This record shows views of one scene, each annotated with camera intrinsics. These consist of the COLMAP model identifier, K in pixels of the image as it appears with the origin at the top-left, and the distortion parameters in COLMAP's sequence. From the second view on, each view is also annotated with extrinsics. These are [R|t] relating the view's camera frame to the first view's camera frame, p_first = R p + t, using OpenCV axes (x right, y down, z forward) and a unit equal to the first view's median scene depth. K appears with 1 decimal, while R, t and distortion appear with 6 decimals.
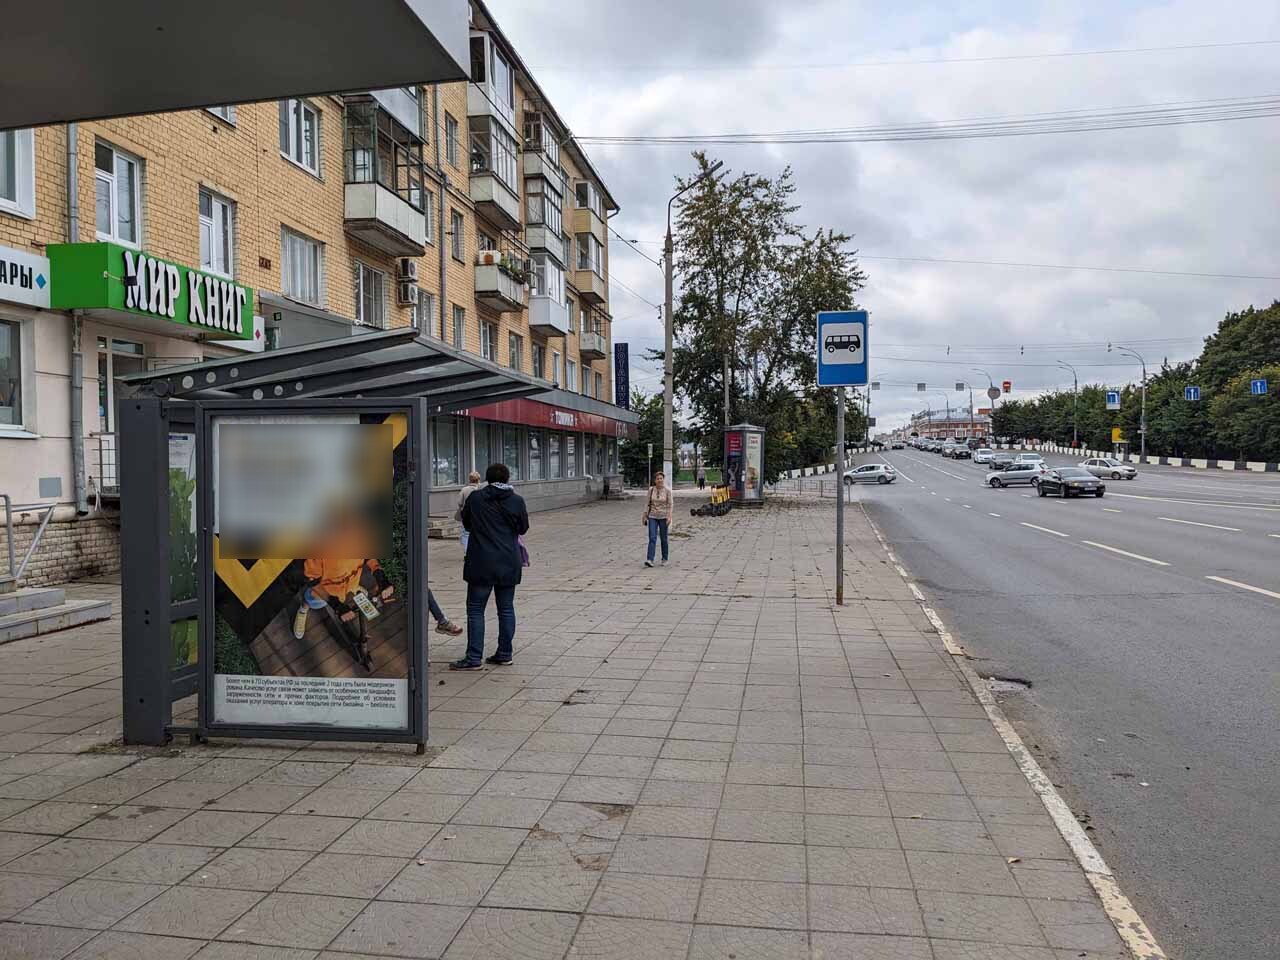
lens RADIAL K [[981.9, 0, 638.5], [0, 981.9, 481.0], [0, 0, 1]] dist [-0.001231, -0.002700]
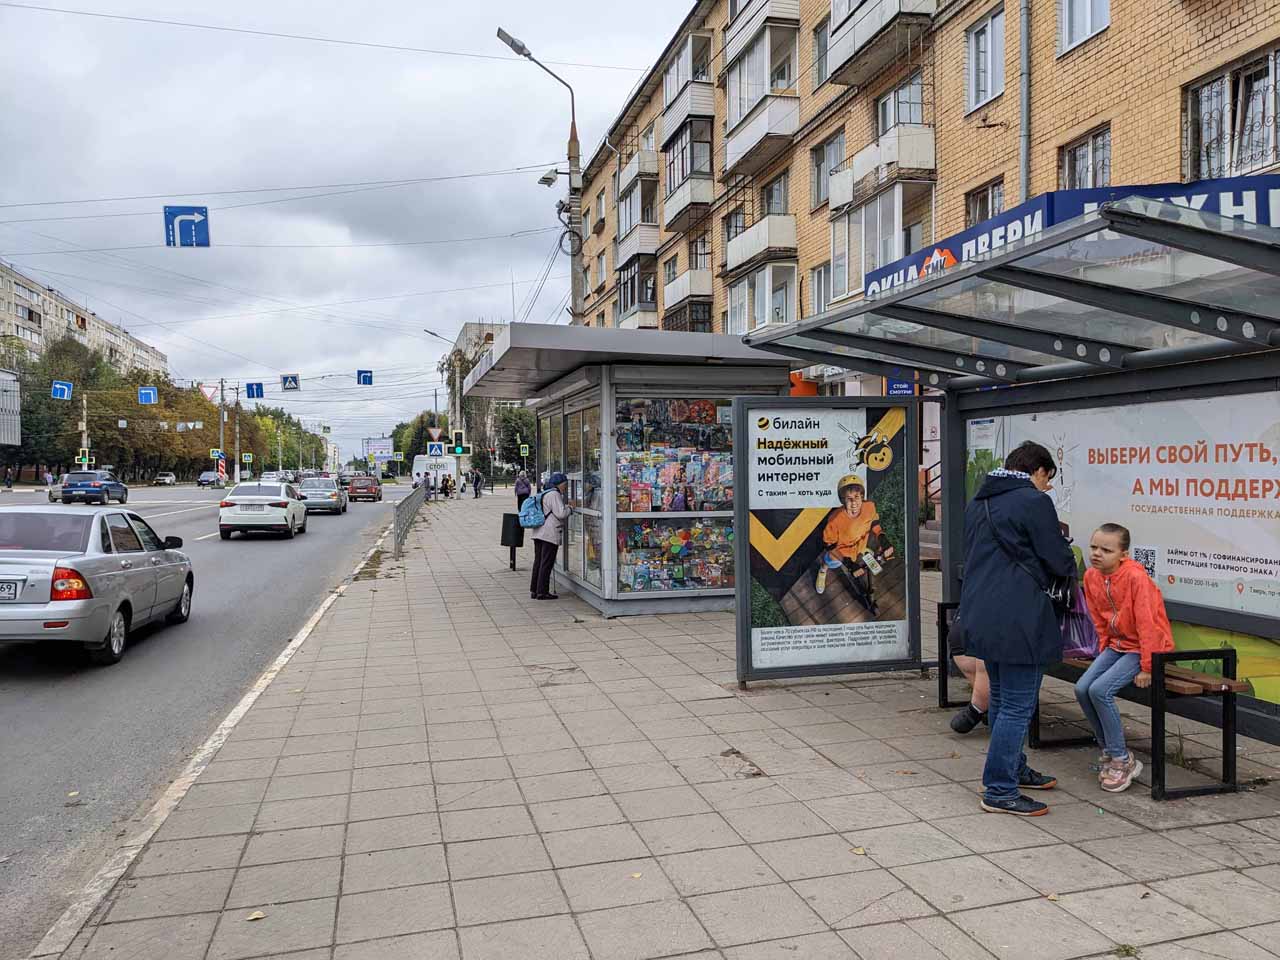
lens RADIAL K [[981.9, 0, 642.8], [0, 981.9, 479.7], [0, 0, 1]] dist [-0.001231, -0.002700]
pose [[-0.918467, 0.027572, -0.394536, 0.339259], [0.017060, 0.999400, 0.030128, -0.018938], [0.395131, 0.020941, -0.918386, 1.918554]]
